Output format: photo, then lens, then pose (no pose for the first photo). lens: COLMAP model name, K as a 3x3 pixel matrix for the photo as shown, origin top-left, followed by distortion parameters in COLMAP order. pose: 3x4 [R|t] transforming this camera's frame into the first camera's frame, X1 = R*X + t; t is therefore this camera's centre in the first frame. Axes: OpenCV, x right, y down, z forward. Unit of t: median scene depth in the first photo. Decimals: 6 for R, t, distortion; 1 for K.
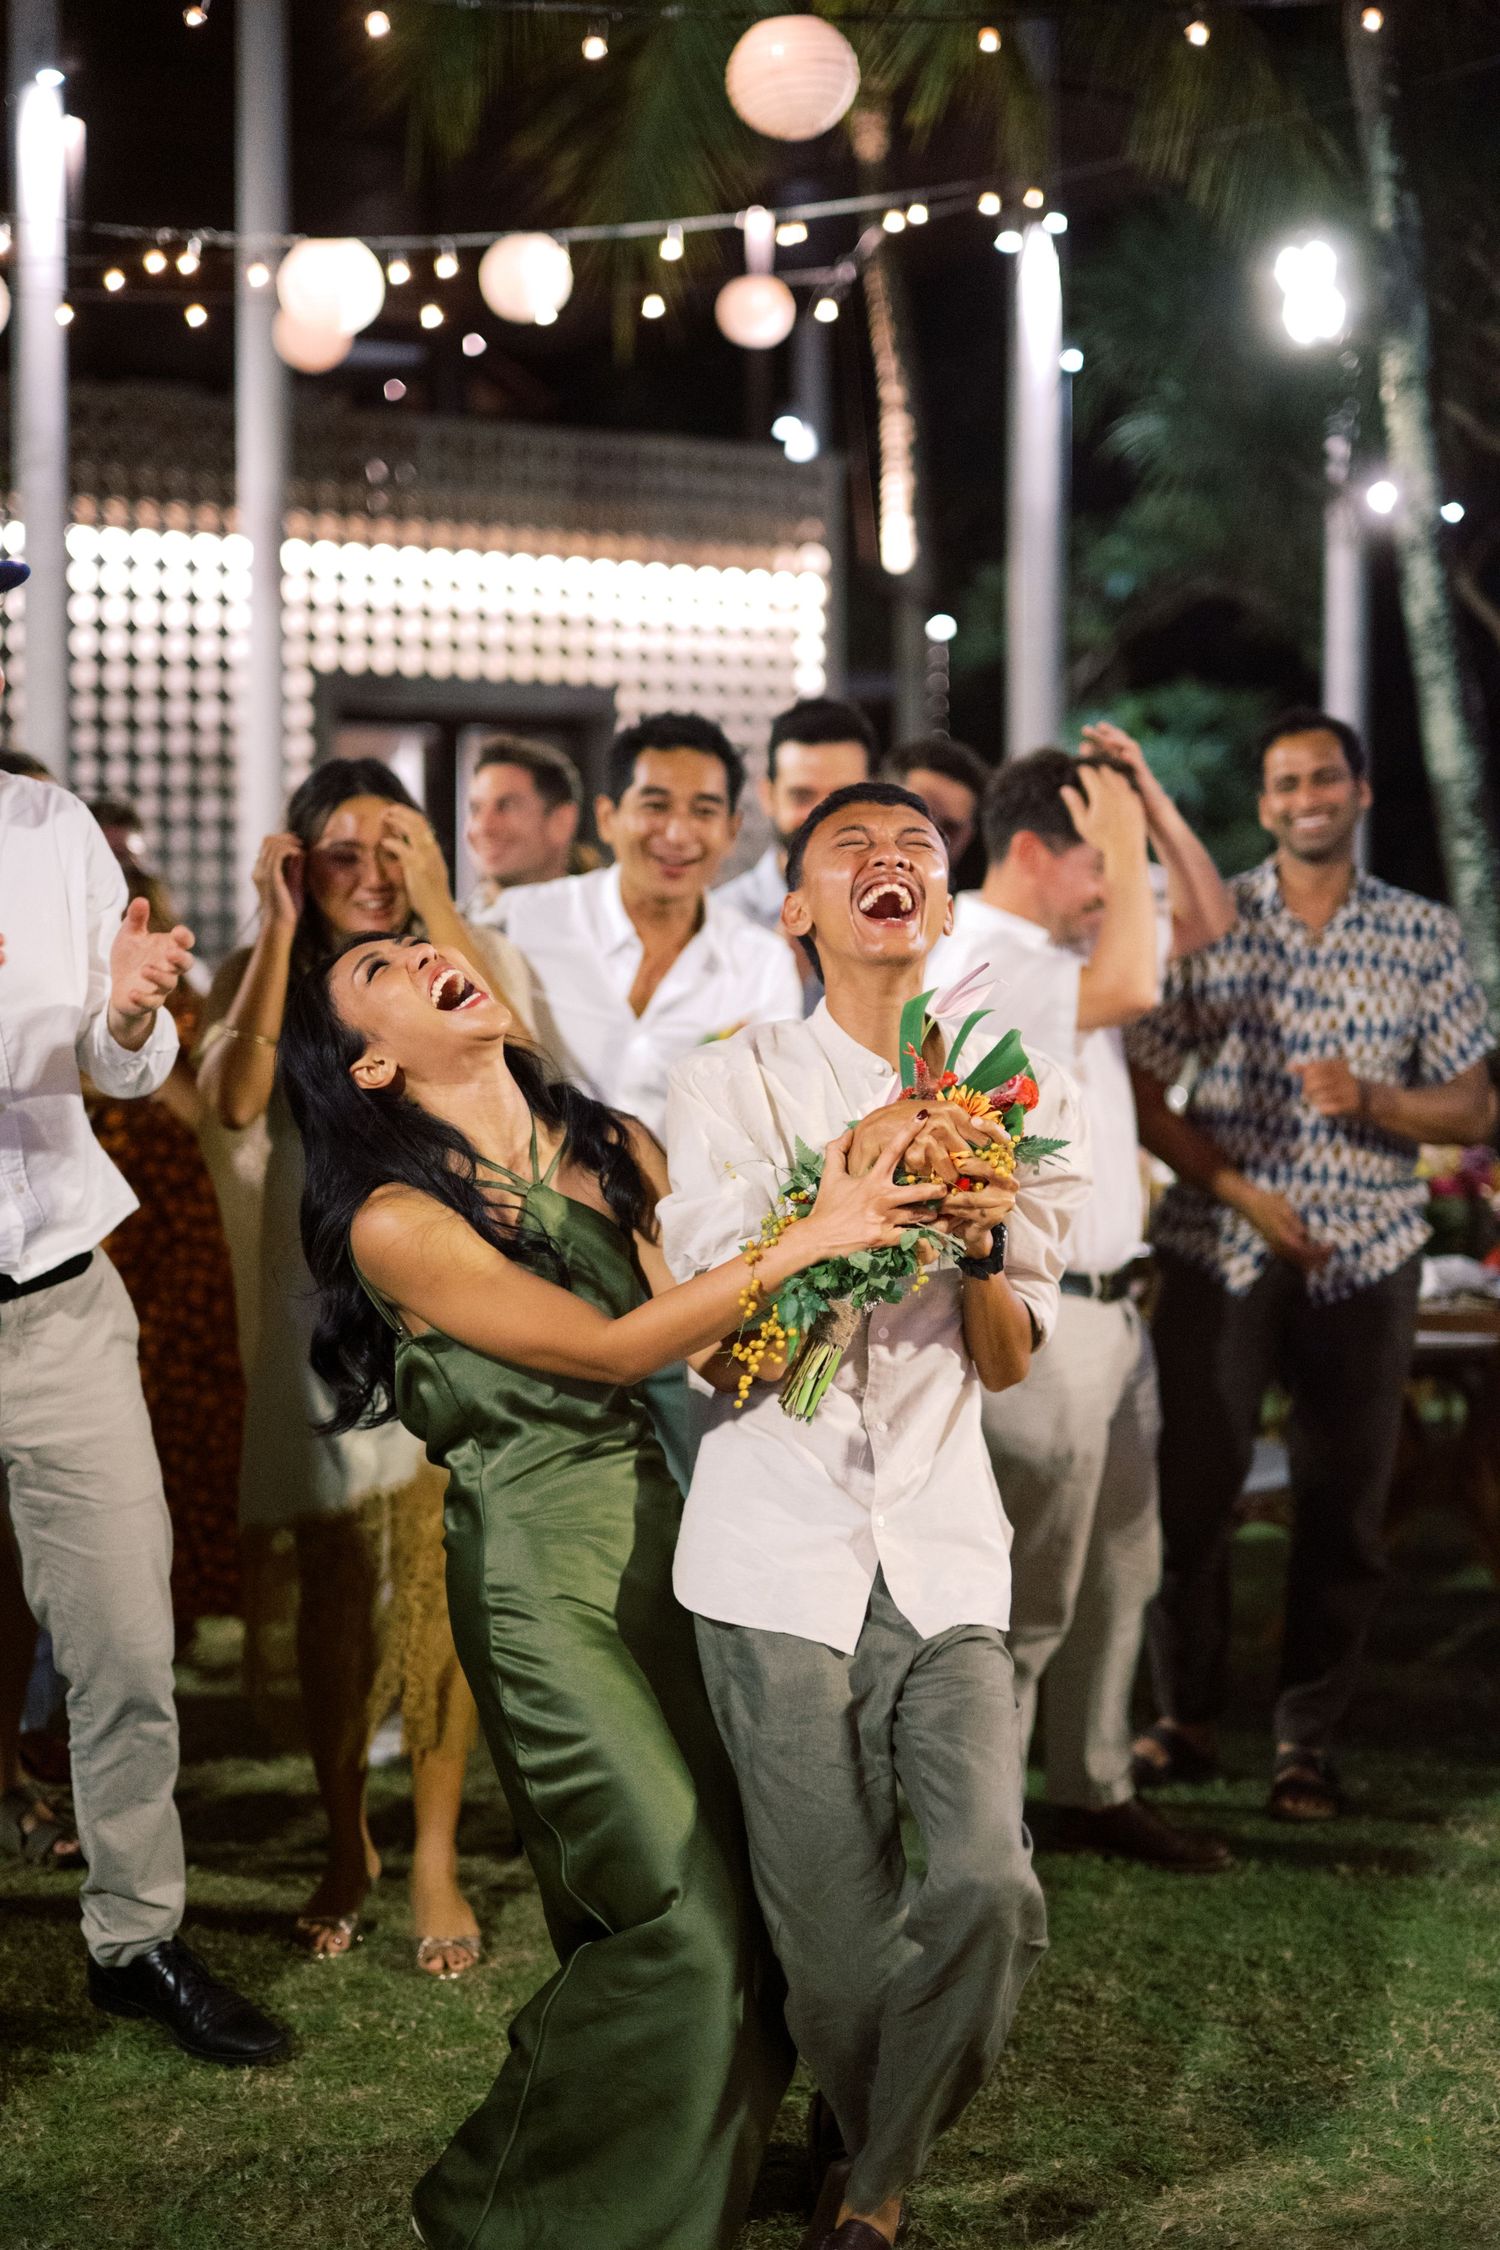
lens RADIAL K [[3104.6, 0, 750.0], [0, 3104.6, 1125.0], [0, 0, 1]] dist [0.005221, -0.013299]
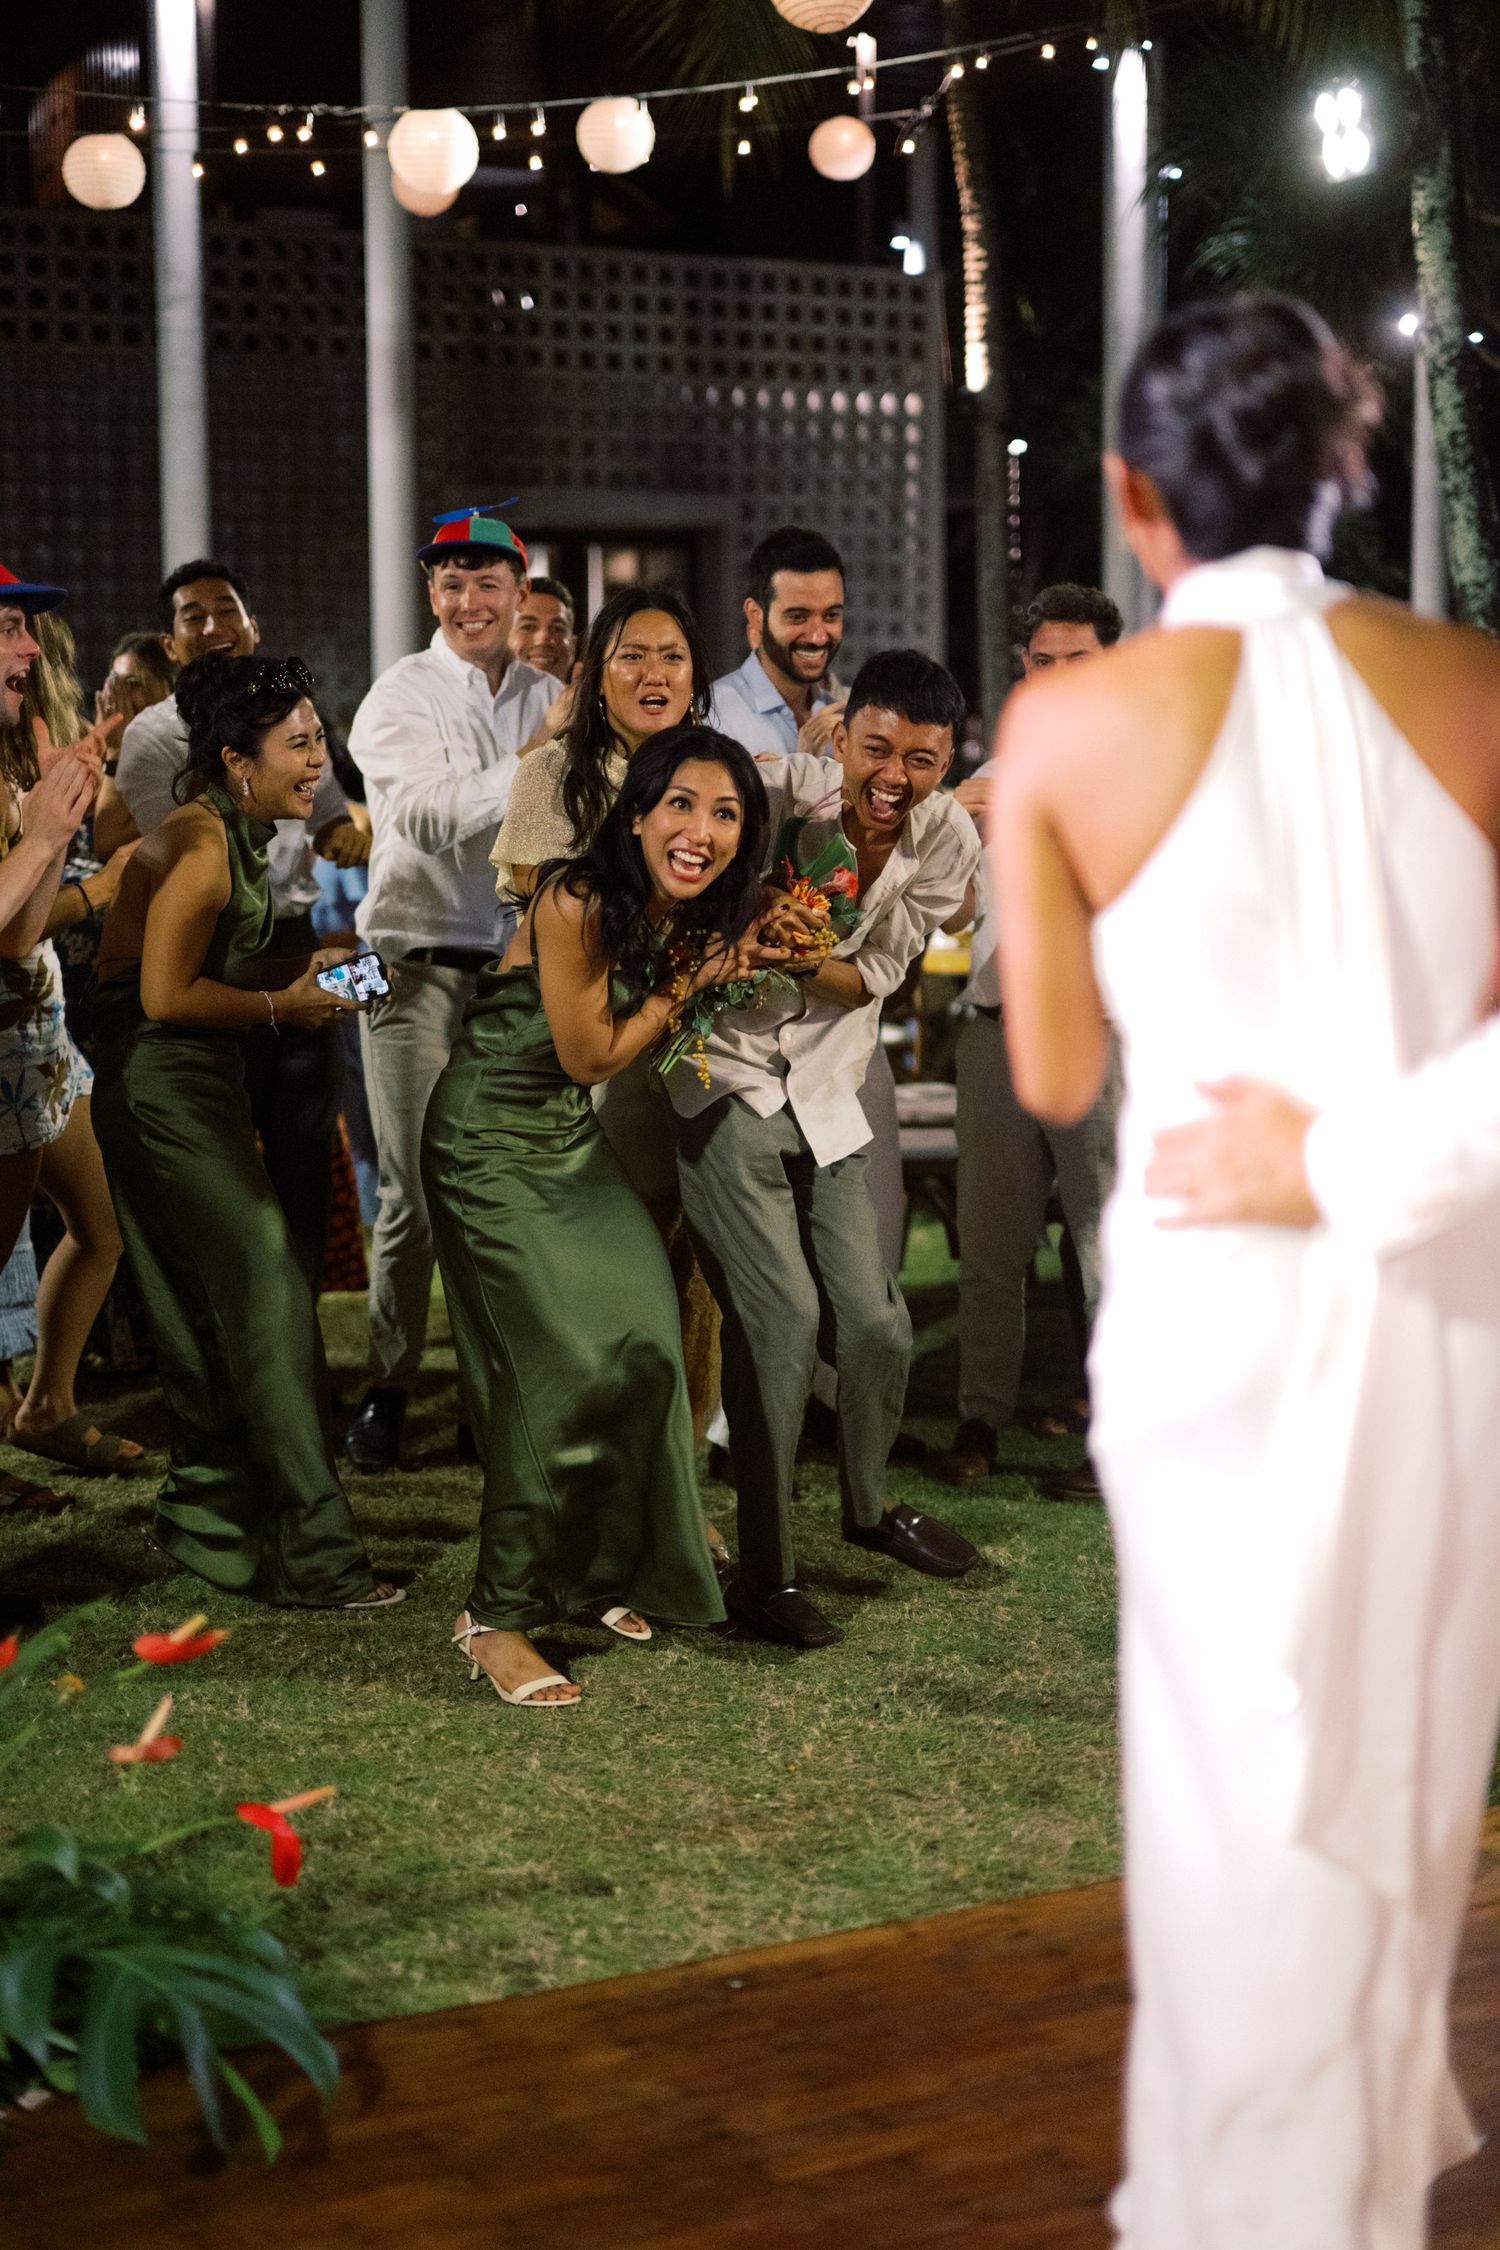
lens RADIAL K [[3104.6, 0, 750.0], [0, 3104.6, 1125.0], [0, 0, 1]] dist [0.005221, -0.013299]
pose [[0.998754, -0.001609, -0.049885, 0.023675], [0.004769, 0.997984, 0.063293, 0.005110], [0.049683, -0.063452, 0.996747, -0.087990]]
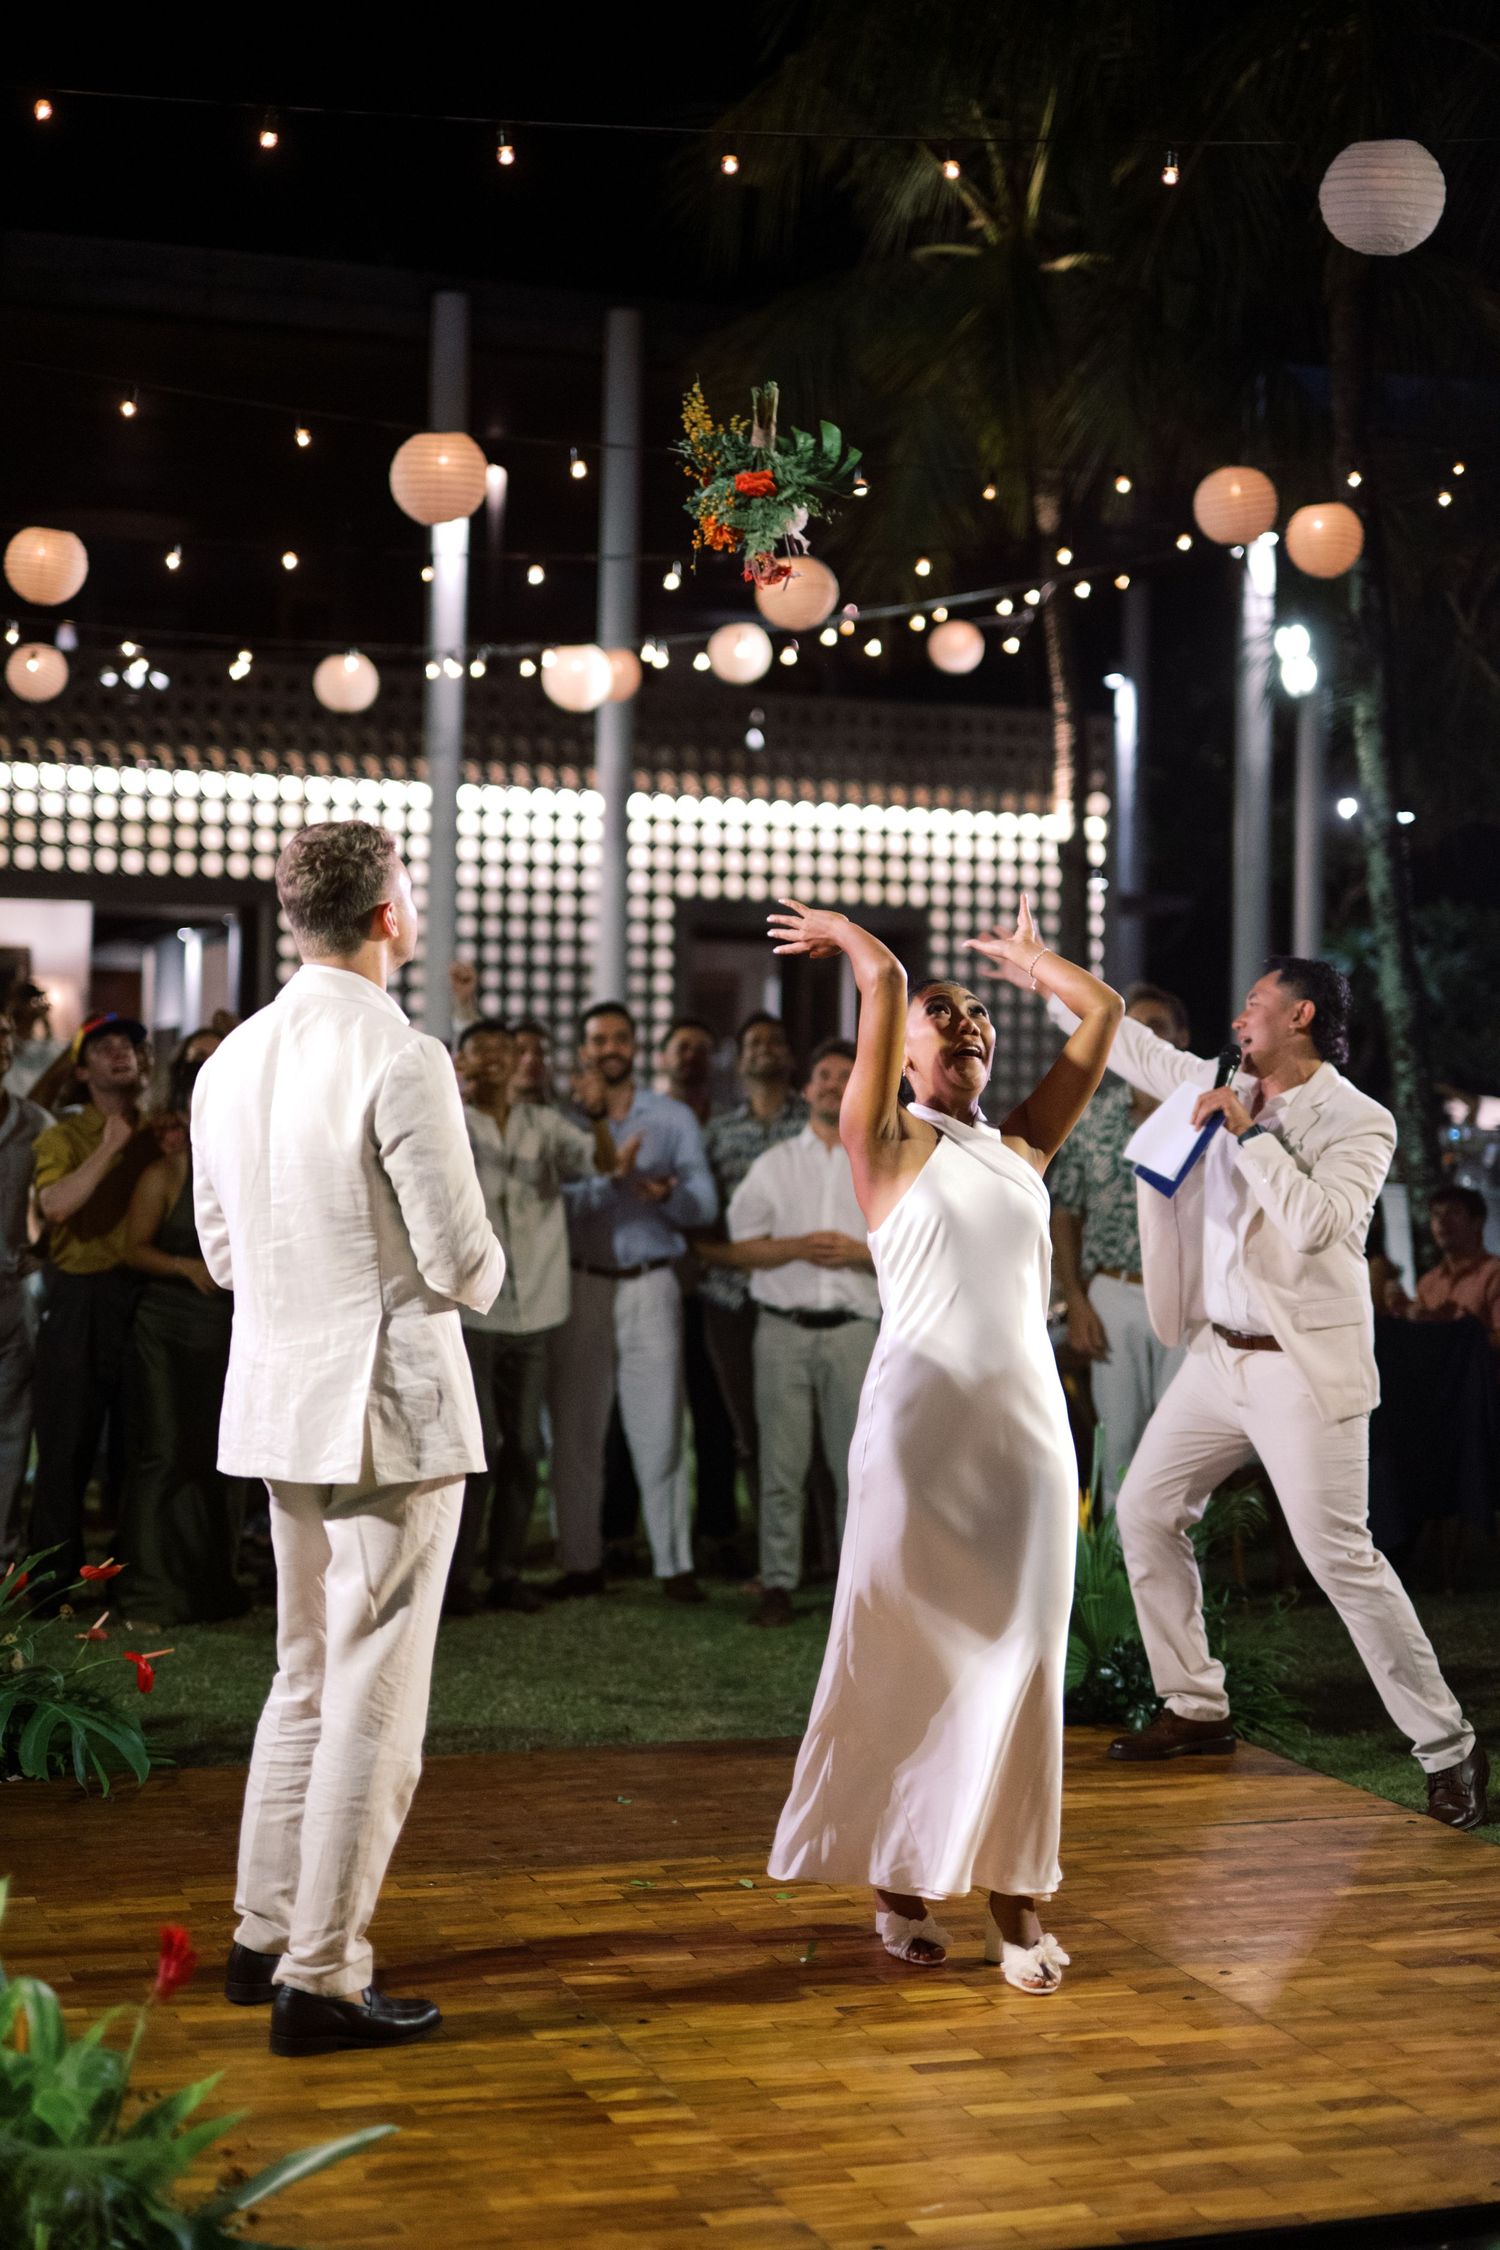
lens RADIAL K [[3253.1, 0, 750.0], [0, 3253.1, 1125.0], [0, 0, 1]] dist [0.015012, 0.020294]
pose [[0.983274, 0.015170, -0.181498, 0.173427], [-0.024641, 0.998443, -0.050043, 0.012297], [0.180456, 0.053678, 0.982117, -0.370558]]
